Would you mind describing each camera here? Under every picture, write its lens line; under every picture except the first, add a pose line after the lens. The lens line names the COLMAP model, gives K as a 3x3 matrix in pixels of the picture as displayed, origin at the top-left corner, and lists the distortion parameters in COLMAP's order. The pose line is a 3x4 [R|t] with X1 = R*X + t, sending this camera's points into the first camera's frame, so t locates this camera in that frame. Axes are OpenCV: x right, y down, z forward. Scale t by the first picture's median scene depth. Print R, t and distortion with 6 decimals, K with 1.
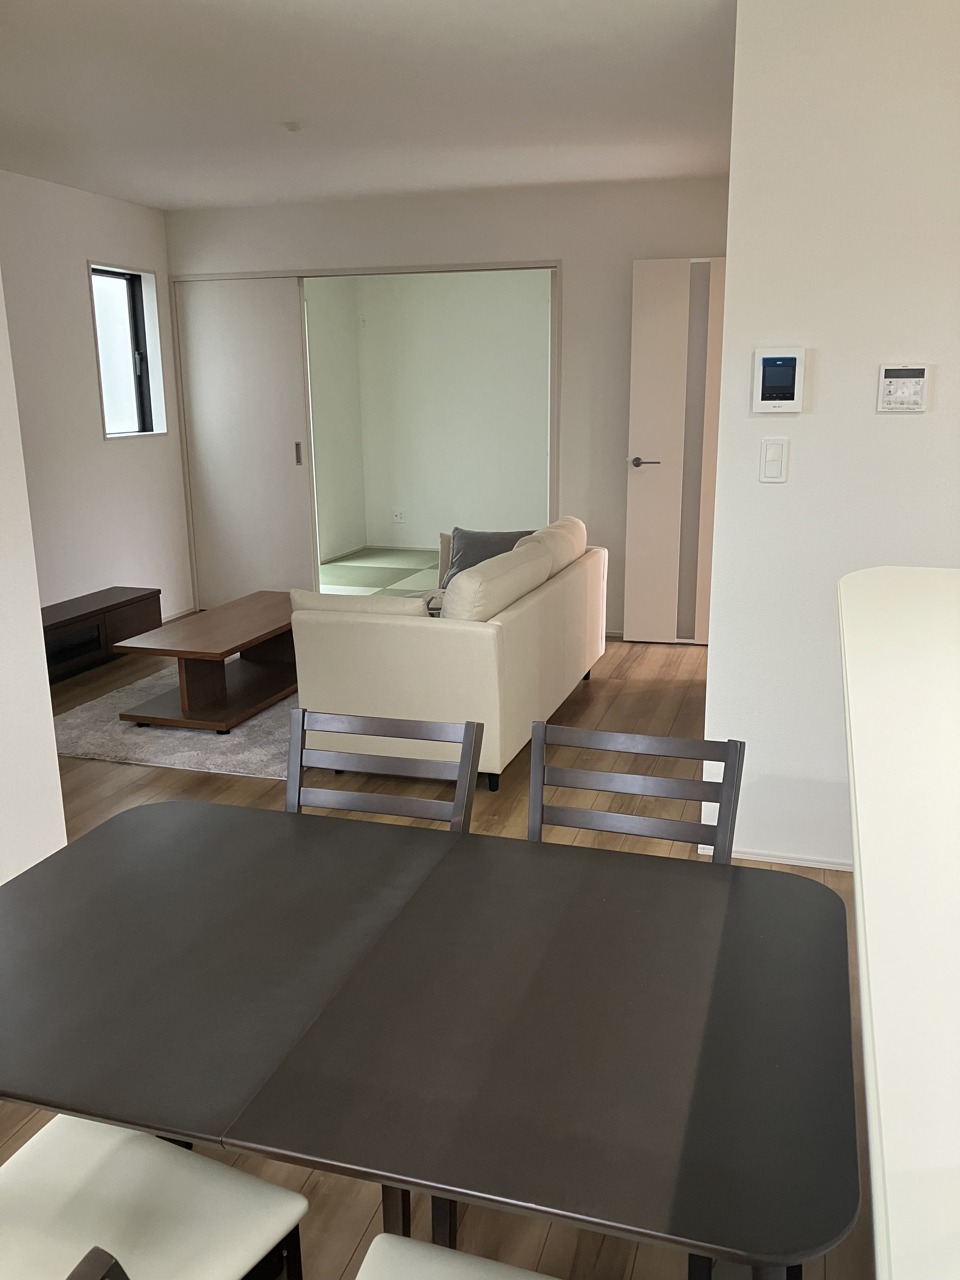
lens RADIAL K [[1074.8, 0, 477.5], [0, 1074.8, 639.1], [0, 0, 1]] dist [0.011781, 0.006828]
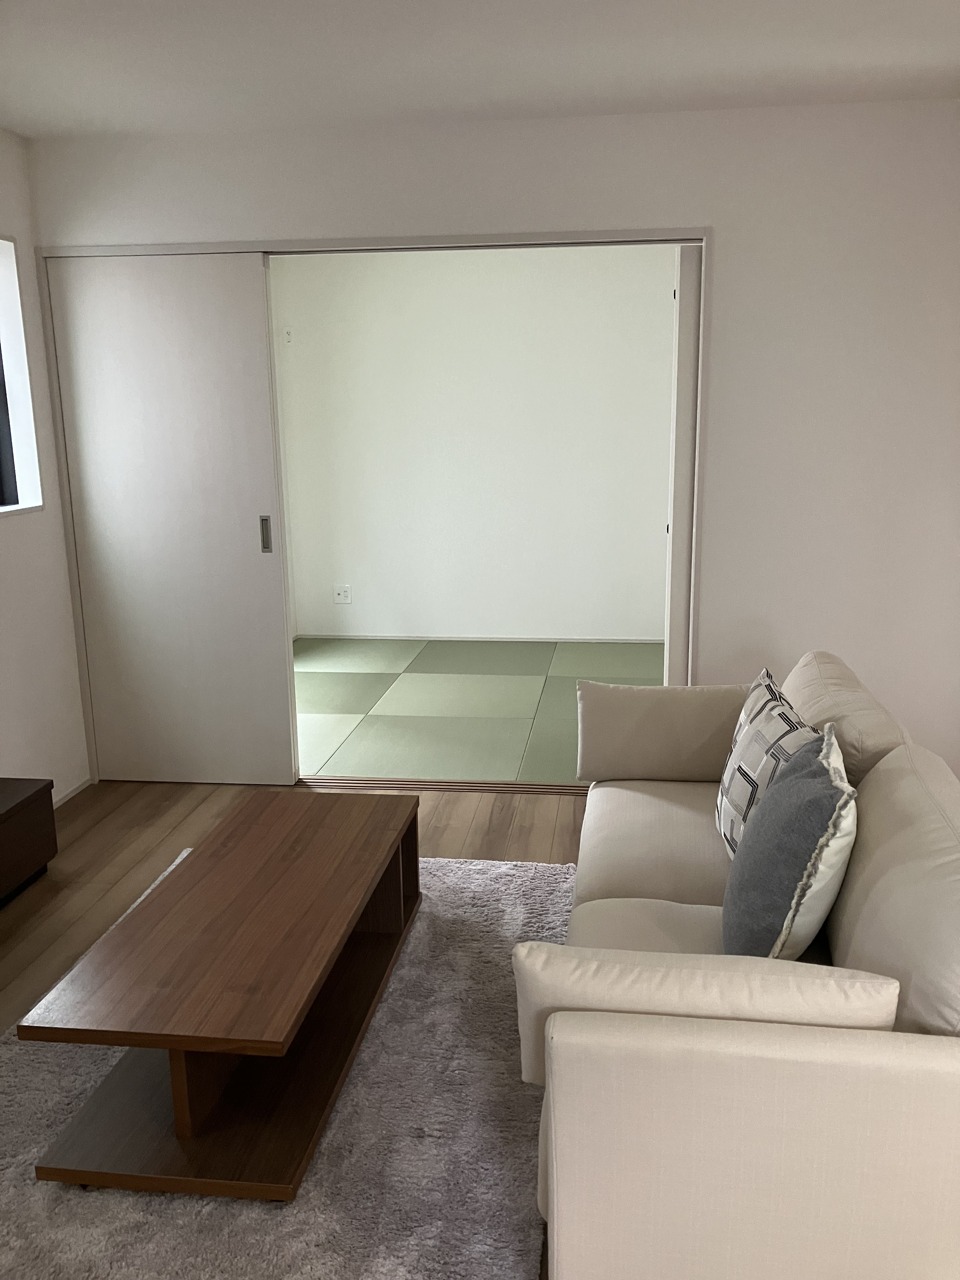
lens RADIAL K [[1074.8, 0, 484.7], [0, 1074.8, 644.1], [0, 0, 1]] dist [0.011781, 0.006828]
pose [[0.984042, -0.042025, 0.172905, -0.155055], [0.044731, 0.998930, -0.011777, -0.097738], [-0.172225, 0.019324, 0.984868, 0.369206]]
